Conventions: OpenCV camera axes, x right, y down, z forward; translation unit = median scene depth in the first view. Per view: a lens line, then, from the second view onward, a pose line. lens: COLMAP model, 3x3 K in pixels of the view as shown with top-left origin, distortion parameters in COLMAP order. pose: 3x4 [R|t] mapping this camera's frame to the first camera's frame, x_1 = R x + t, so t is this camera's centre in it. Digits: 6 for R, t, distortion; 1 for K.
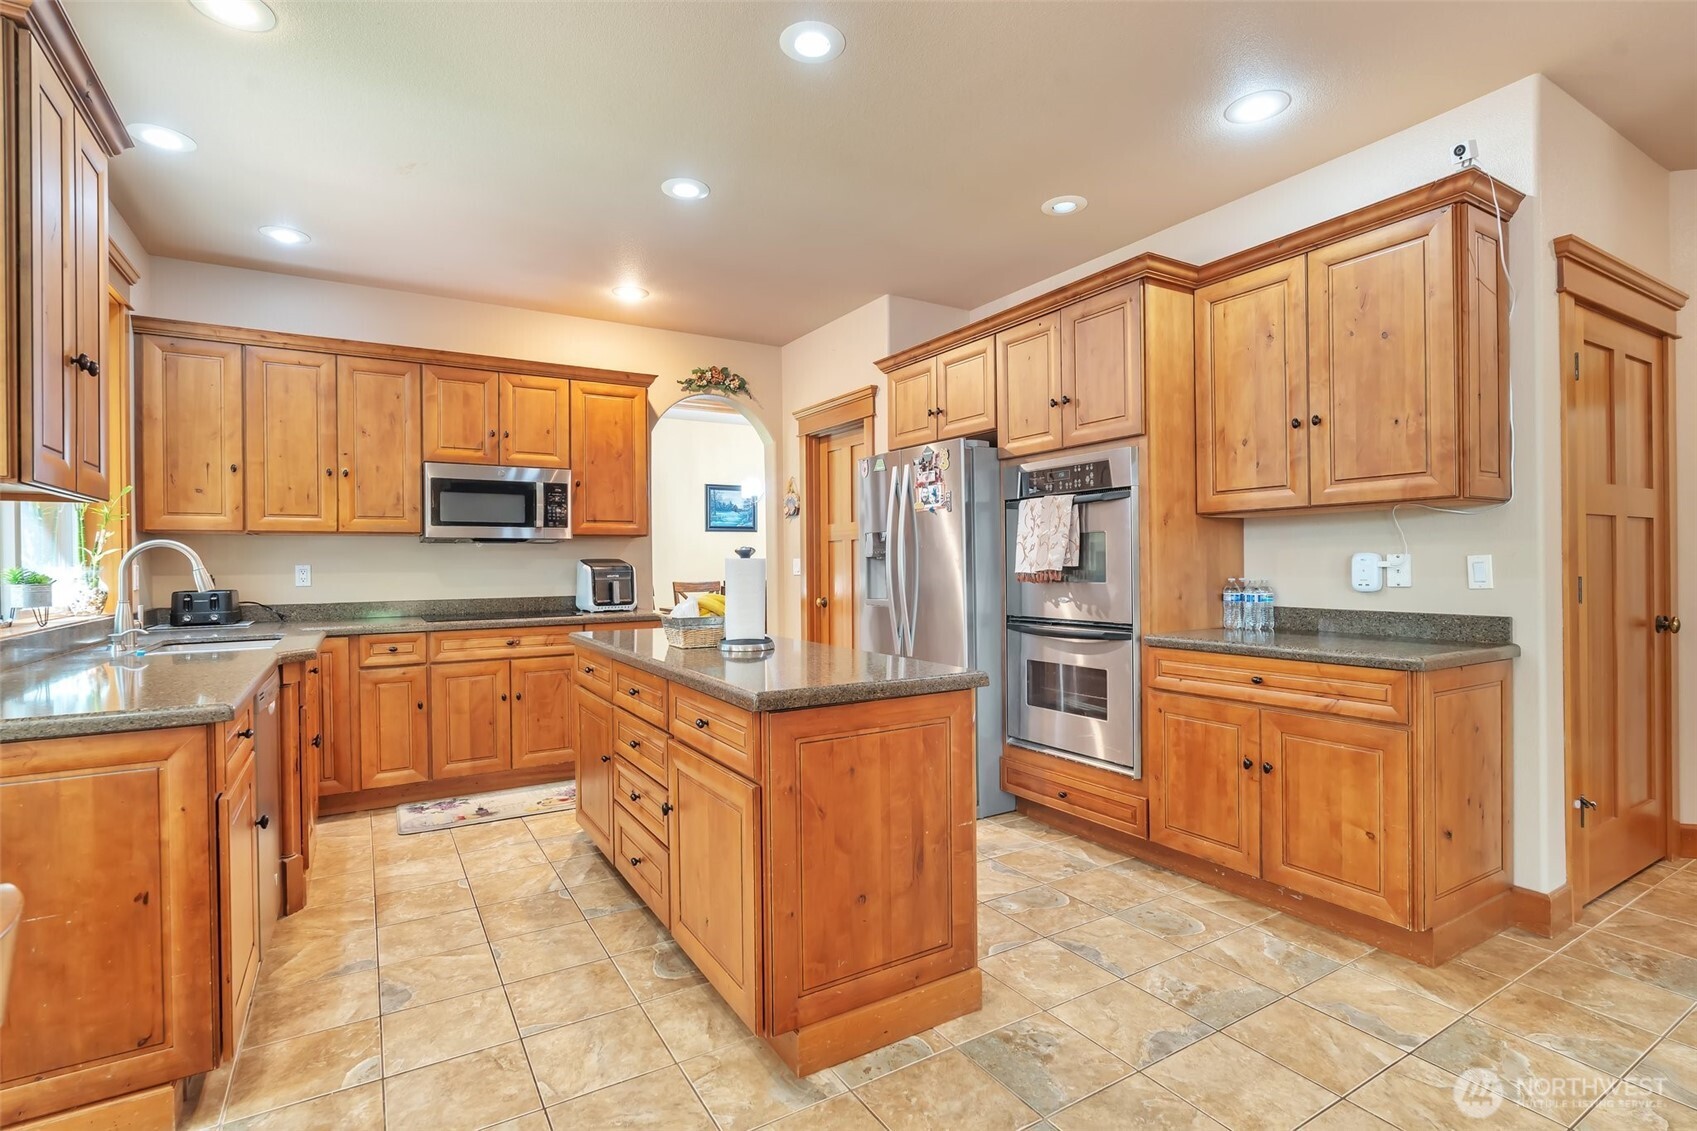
lens RADIAL K [[800.9, 0, 851.0], [0, 800.9, 564.6], [0, 0, 1]] dist [0.000039, 0.000000]
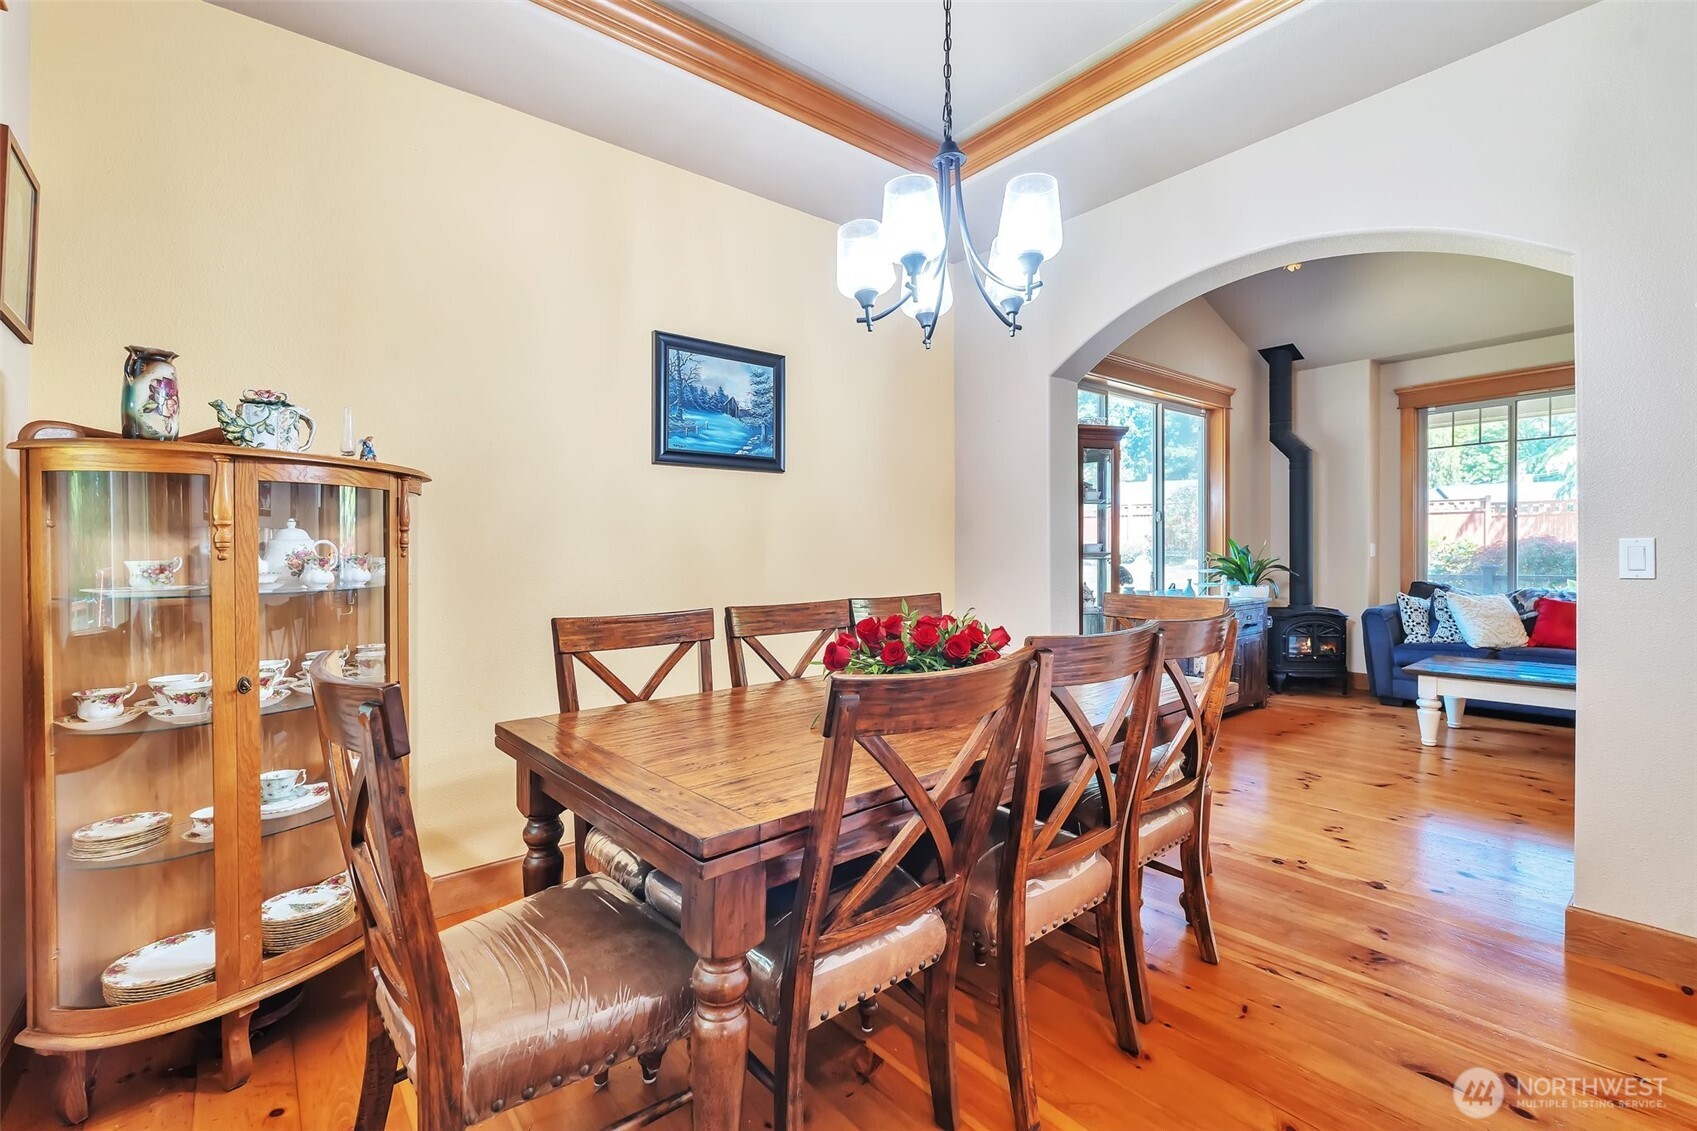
lens RADIAL K [[749.4, 0, 848.8], [0, 749.4, 562.6], [0, 0, 1]] dist [-0.004747, -0.000174]
pose [[0.989601, -0.002937, 0.143808, -0.141801], [0.001989, 0.999975, 0.006737, 0.000937], [-0.143825, -0.006381, 0.989583, 0.645658]]
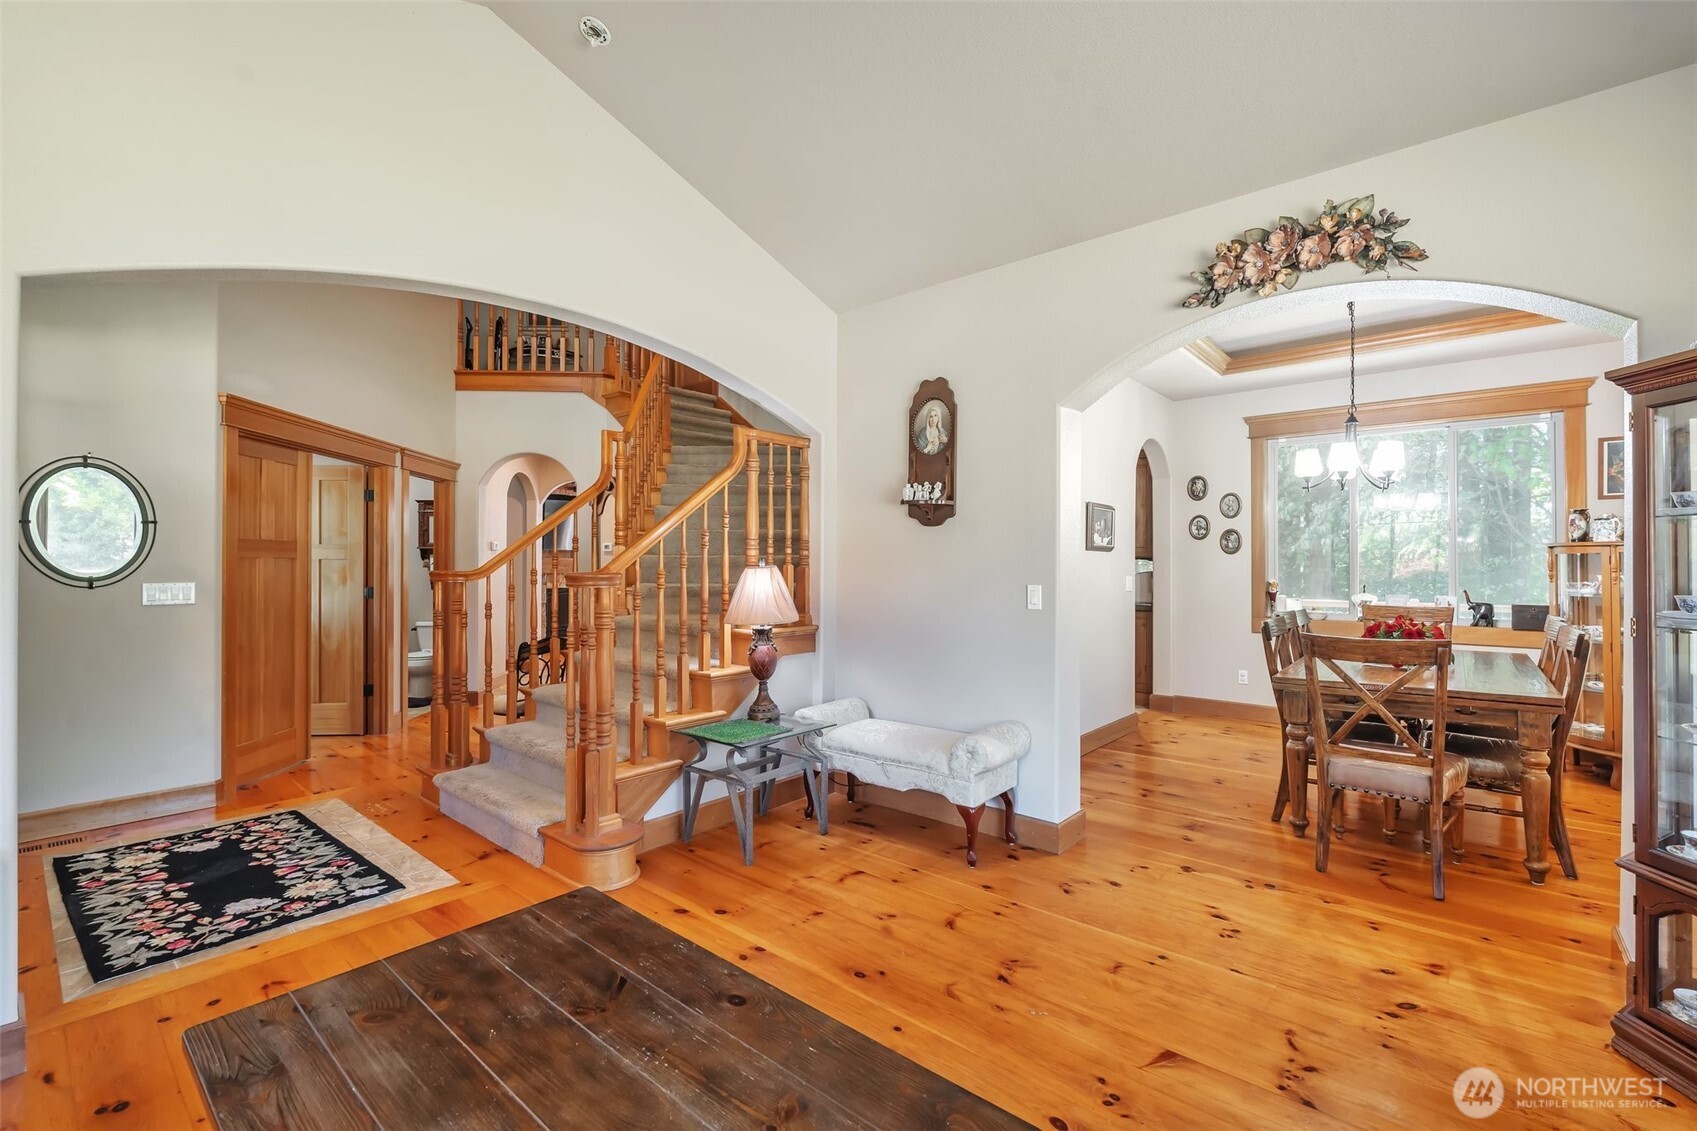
lens RADIAL K [[749.4, 0, 846.1], [0, 749.4, 556.6], [0, 0, 1]] dist [-0.004747, -0.000174]
pose [[-0.952261, 0.011886, -0.305053, 0.372423], [0.011663, 0.999929, 0.002553, -0.022910], [0.305062, -0.001127, -0.952332, 1.201158]]
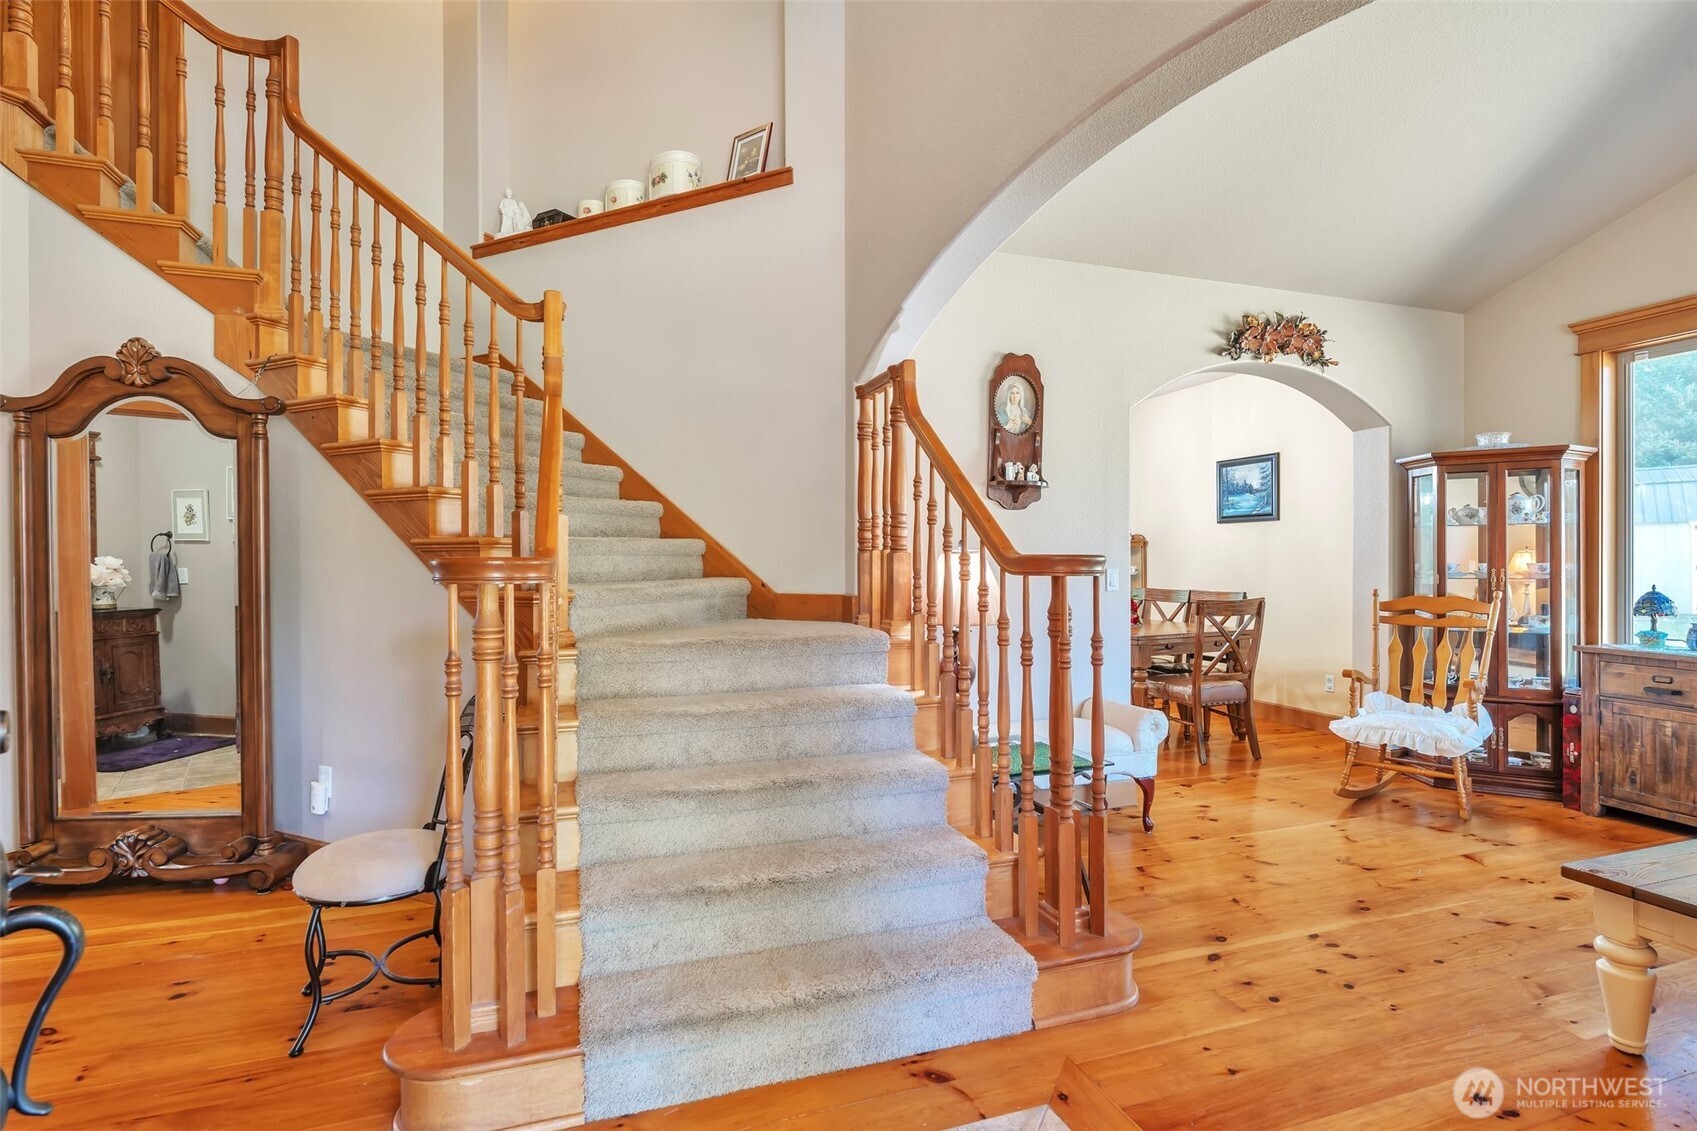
lens RADIAL K [[837.9, 0, 853.1], [0, 837.9, 561.3], [0, 0, 1]] dist [-0.004876, -0.000763]
pose [[-0.204571, 0.014707, -0.978741, 0.659500], [0.001303, 0.999890, 0.014752, -0.017197], [0.978851, 0.001742, -0.204568, 0.810214]]
